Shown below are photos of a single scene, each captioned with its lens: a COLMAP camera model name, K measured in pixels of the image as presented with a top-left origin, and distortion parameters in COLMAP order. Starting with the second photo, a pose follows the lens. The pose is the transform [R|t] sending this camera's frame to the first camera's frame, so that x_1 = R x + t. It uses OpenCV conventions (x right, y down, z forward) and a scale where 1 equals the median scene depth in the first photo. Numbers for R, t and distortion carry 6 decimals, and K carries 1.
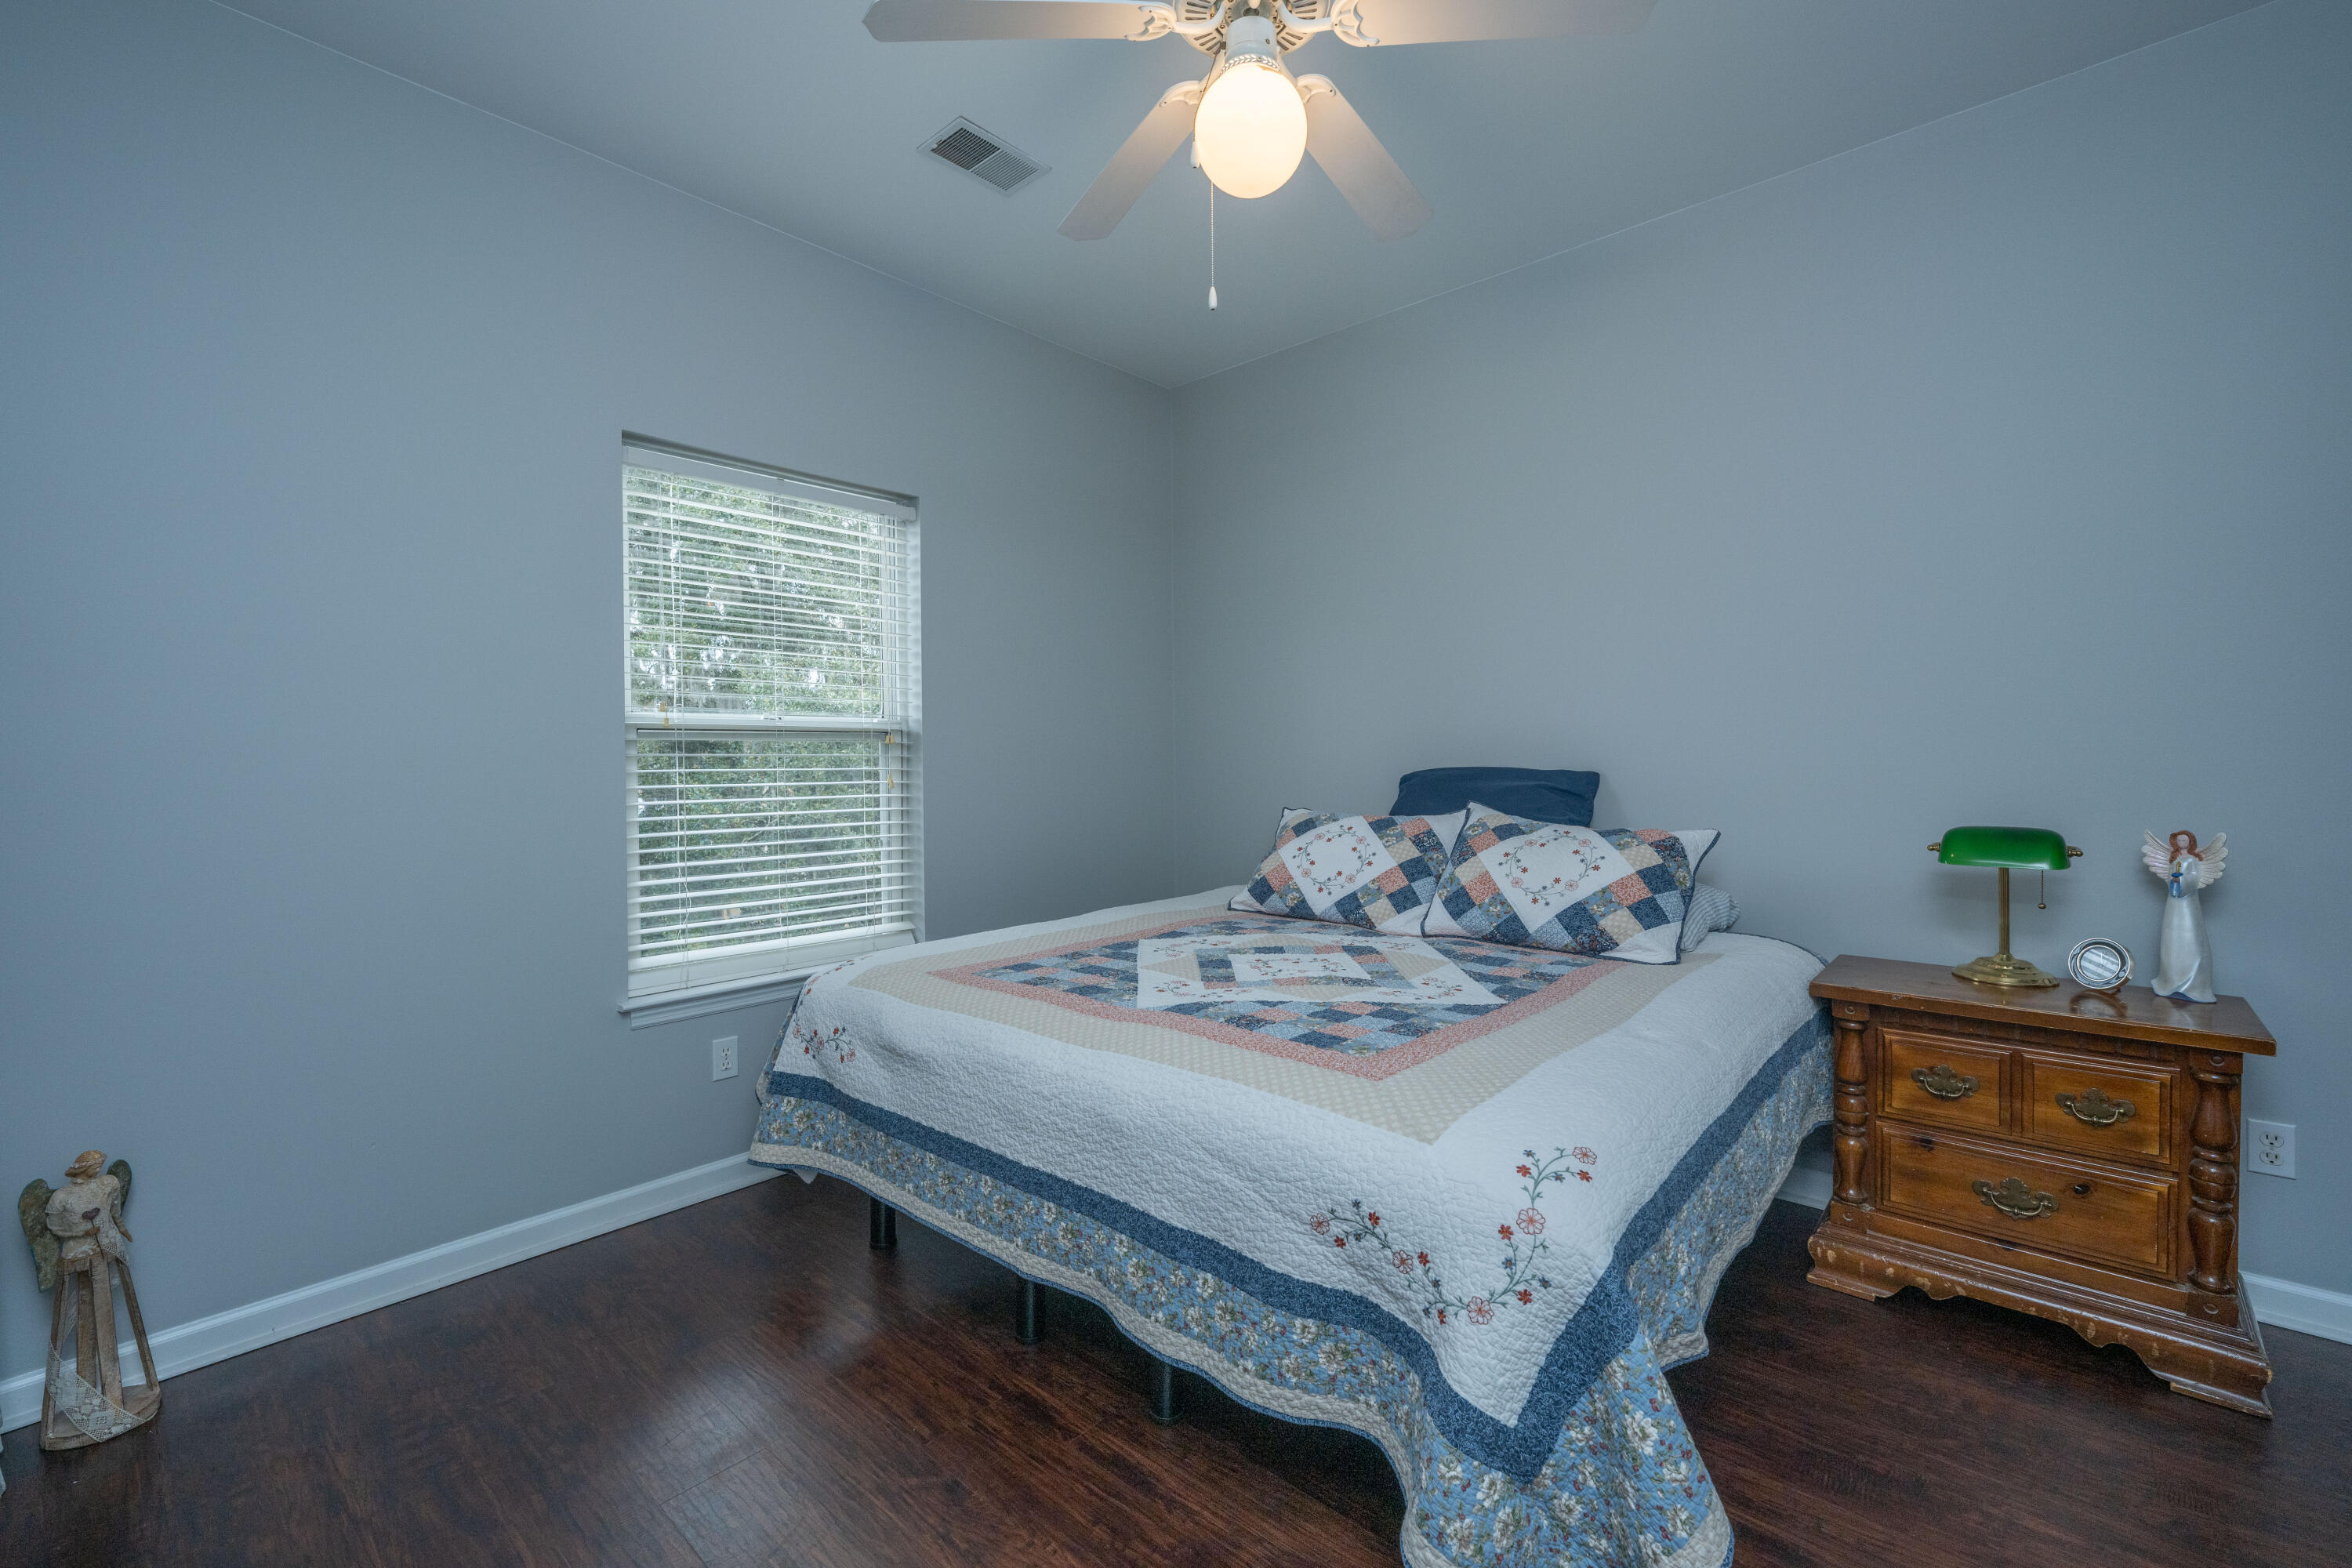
lens RADIAL K [[950.4, 0, 1217.2], [0, 950.4, 766.4], [0, 0, 1]] dist [-0.000879, -0.000135]
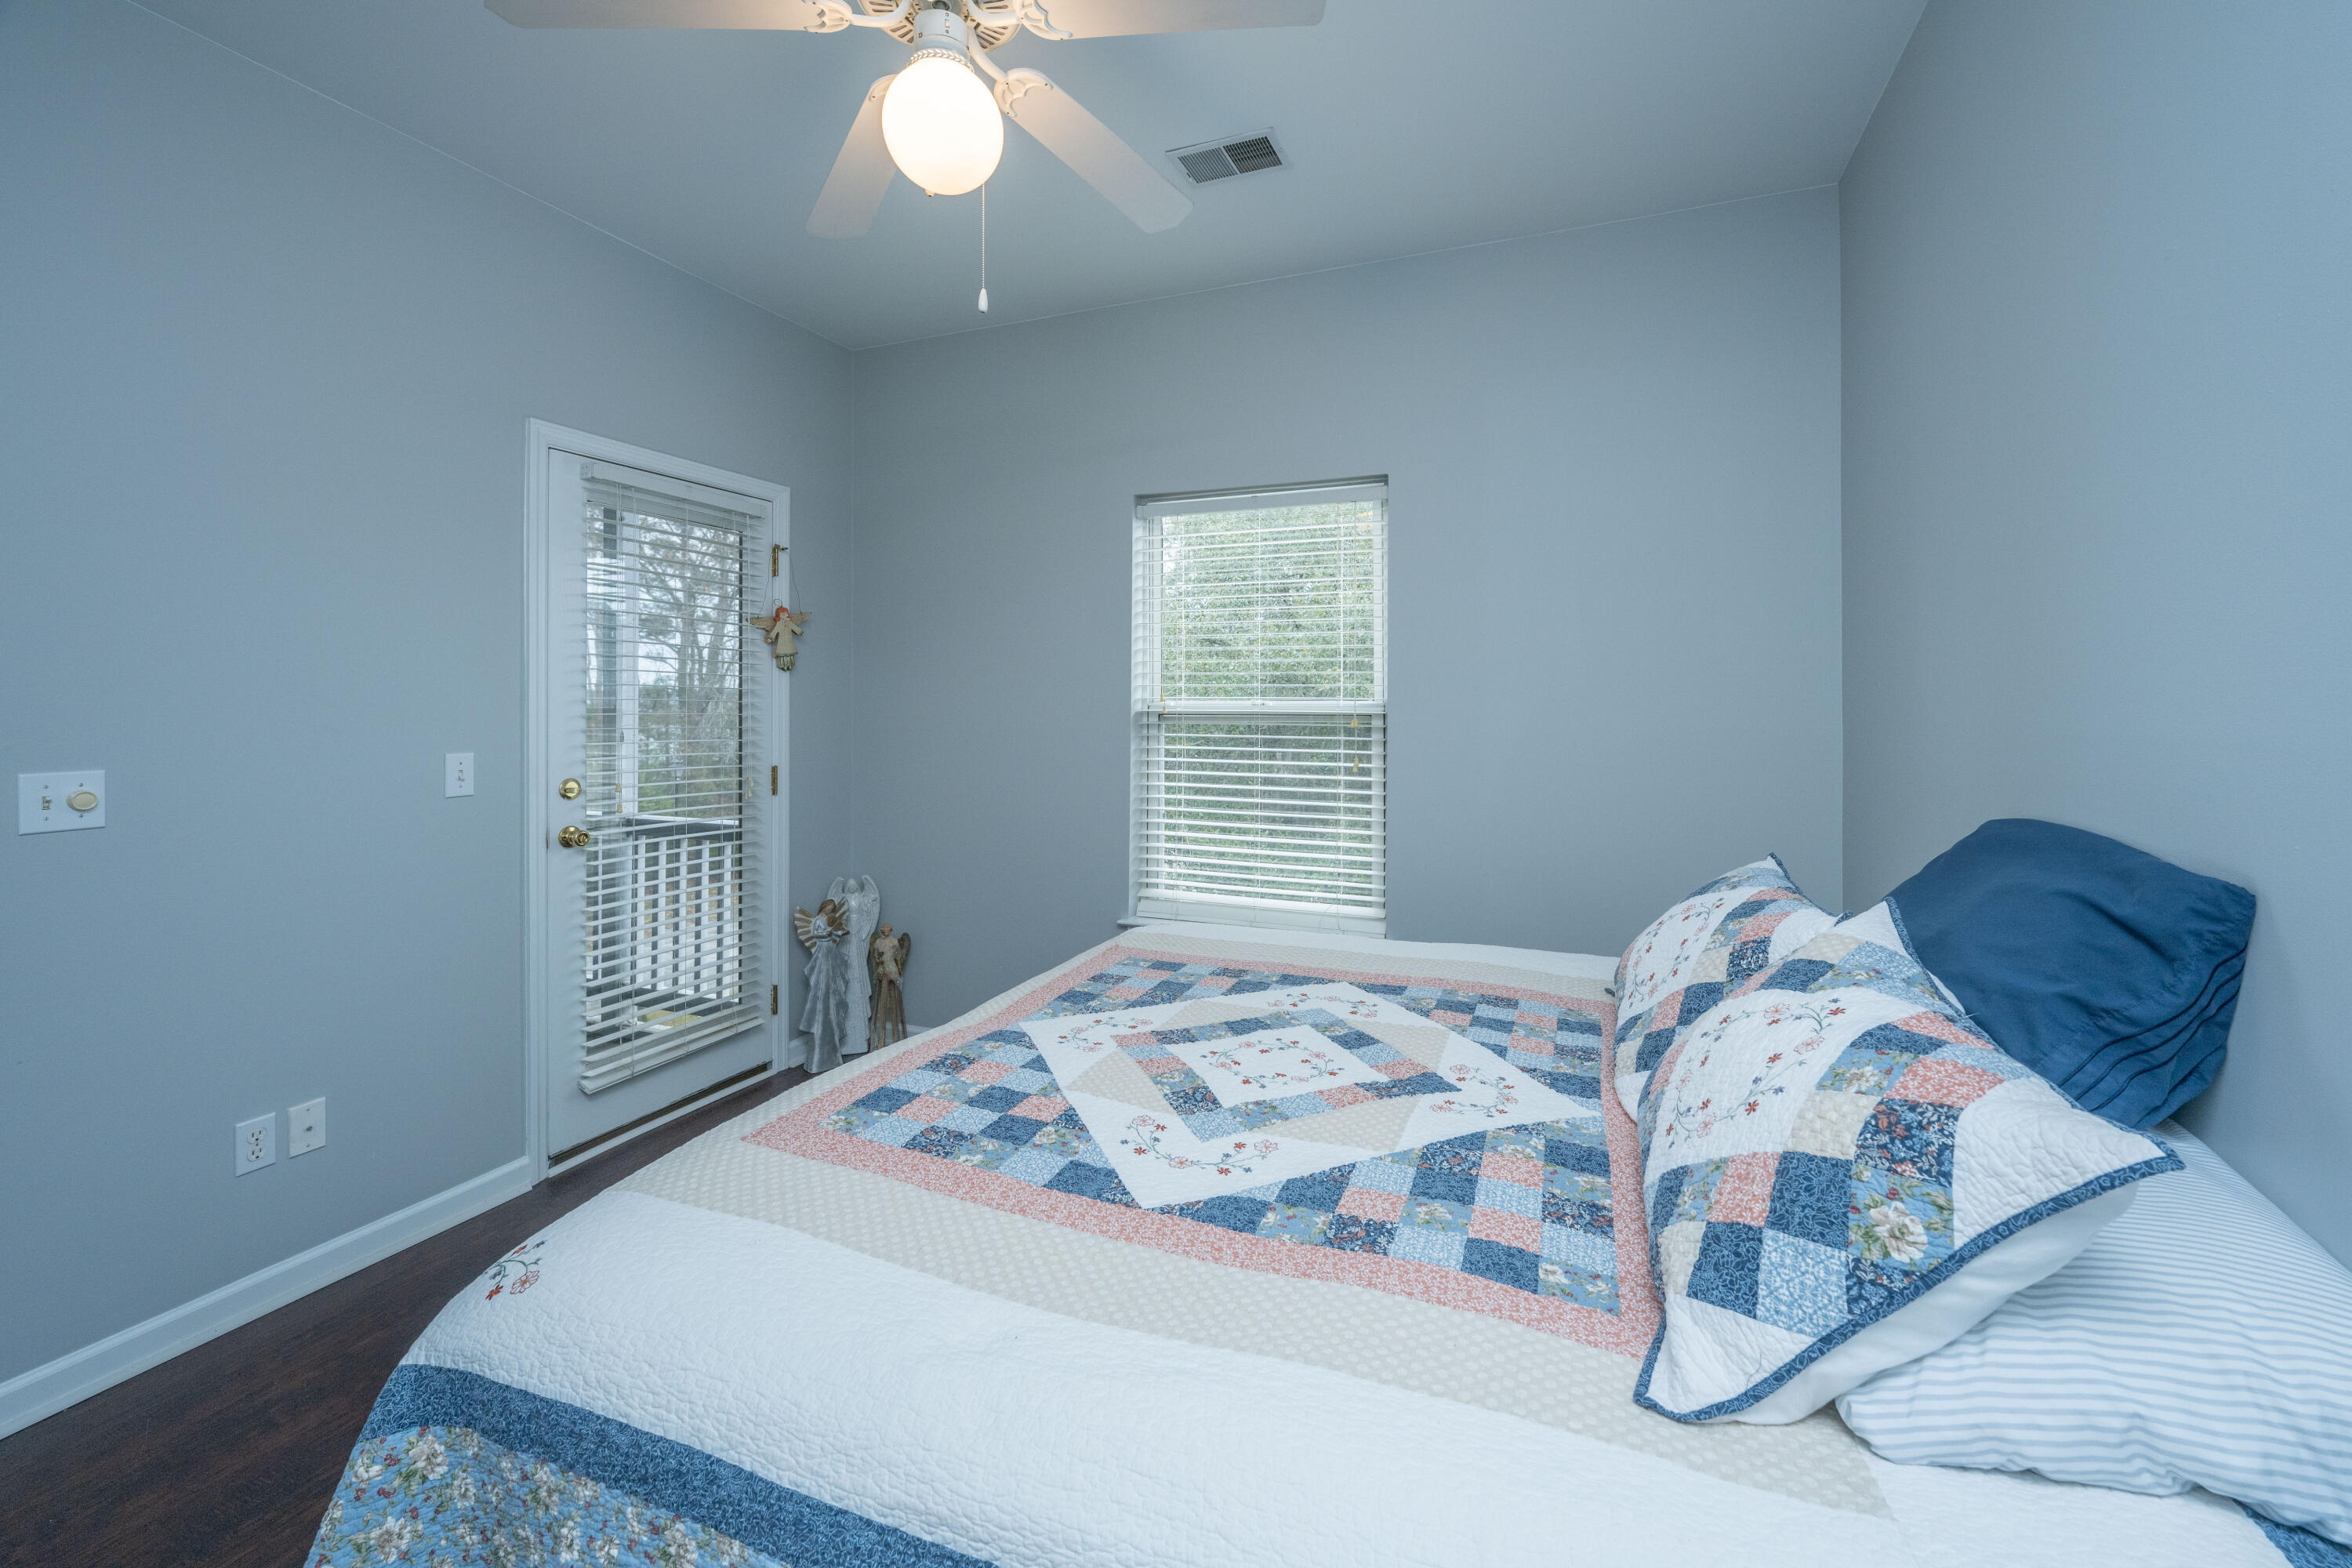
lens RADIAL K [[949.2, 0, 1178.6], [0, 949.2, 710.6], [0, 0, 1]] dist [0.000126, -0.000004]
pose [[0.323353, 0.006449, -0.946256, 0.725885], [-0.008726, 0.999955, 0.003833, -0.058257], [0.946238, 0.007017, 0.323394, 0.677041]]
